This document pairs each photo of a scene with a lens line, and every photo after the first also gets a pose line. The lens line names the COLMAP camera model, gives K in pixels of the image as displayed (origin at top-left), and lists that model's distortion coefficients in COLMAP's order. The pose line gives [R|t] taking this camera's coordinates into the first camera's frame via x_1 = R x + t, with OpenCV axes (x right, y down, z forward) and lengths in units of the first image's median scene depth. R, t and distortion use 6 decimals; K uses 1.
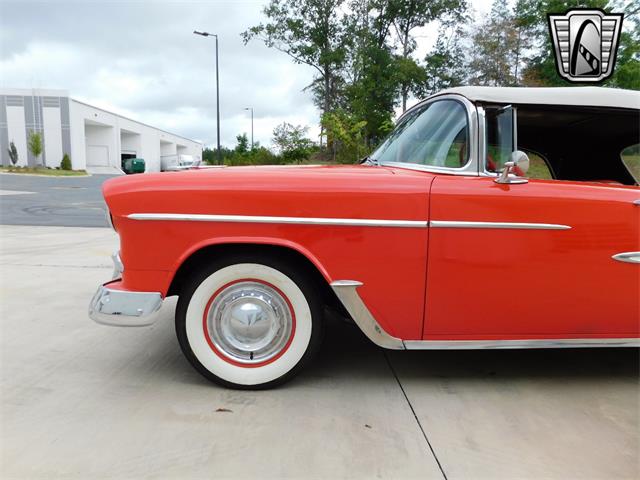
lens RADIAL K [[421.7, 0, 316.5], [0, 421.7, 237.4], [0, 0, 1]] dist [-0.071707, 0.053949]
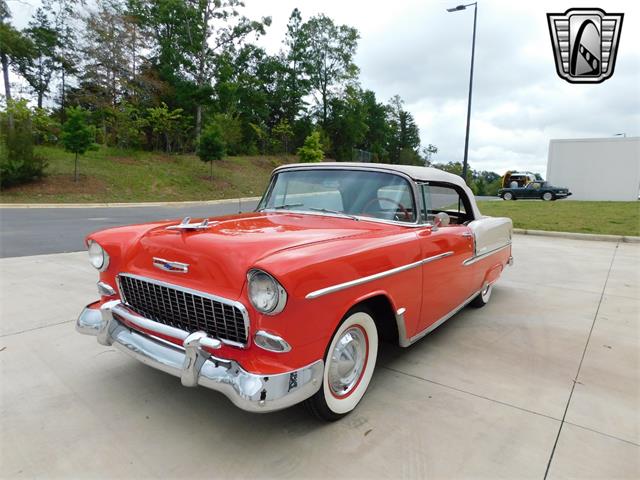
lens RADIAL K [[421.7, 0, 316.5], [0, 421.7, 237.4], [0, 0, 1]] dist [-0.071707, 0.053949]
pose [[0.626375, -0.096865, 0.773480, -0.057343], [0.077144, 0.995081, 0.062144, -0.012101], [-0.775696, 0.020744, 0.630766, 0.014604]]
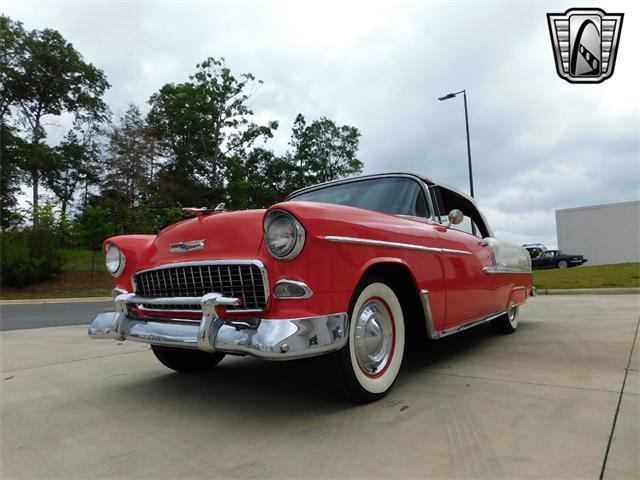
lens RADIAL K [[421.7, 0, 316.5], [0, 421.7, 237.4], [0, 0, 1]] dist [-0.071707, 0.053949]
pose [[0.648211, 0.040149, 0.760402, -0.058037], [0.136897, 0.976194, -0.168242, 0.005592], [-0.749054, 0.213153, 0.627283, 0.017161]]
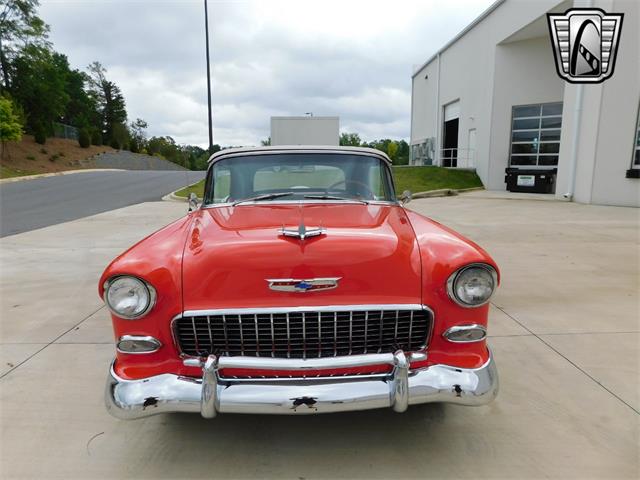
lens RADIAL K [[421.7, 0, 316.5], [0, 421.7, 237.4], [0, 0, 1]] dist [-0.071707, 0.053949]
pose [[-0.000603, -0.191998, 0.981395, -0.070251], [0.127915, 0.973318, 0.190496, -0.020130], [-0.991785, 0.125650, 0.023973, 0.066207]]
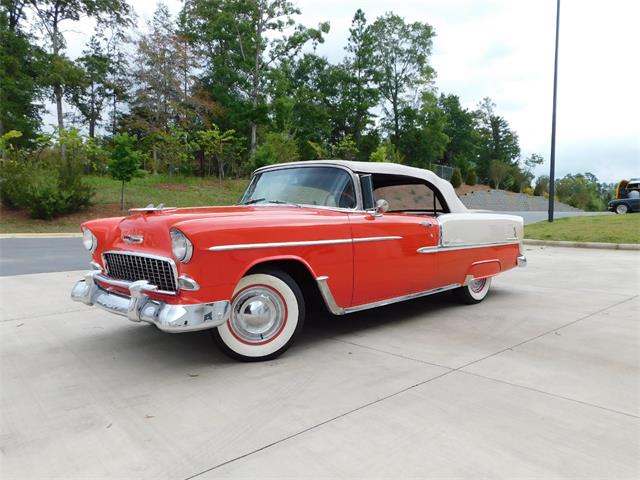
lens RADIAL K [[495.3, 0, 316.0], [0, 495.3, 236.3], [0, 0, 1]] dist [0.017902, 0.008083]
pose [[0.748934, -0.058090, 0.660094, -0.060485], [0.102094, 0.994371, -0.028326, -0.000206], [-0.654733, 0.088606, 0.750649, -0.024368]]
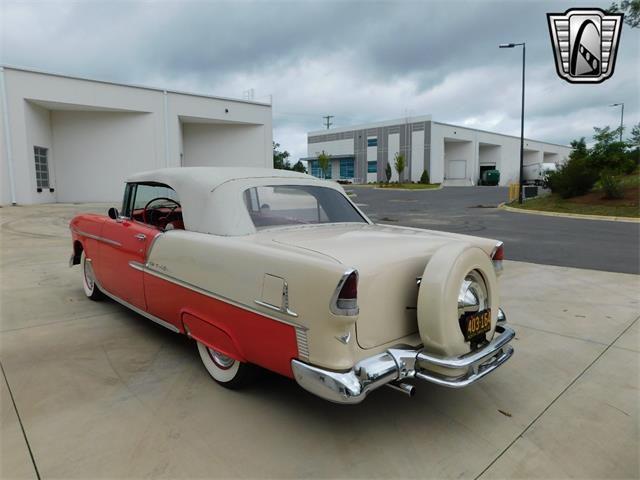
lens RADIAL K [[421.7, 0, 316.5], [0, 421.7, 237.4], [0, 0, 1]] dist [-0.071707, 0.053949]
pose [[0.648569, 0.061262, -0.758687, 0.135016], [-0.077862, 0.996867, 0.013934, -0.008114], [0.757163, 0.050036, 0.651307, 0.019135]]
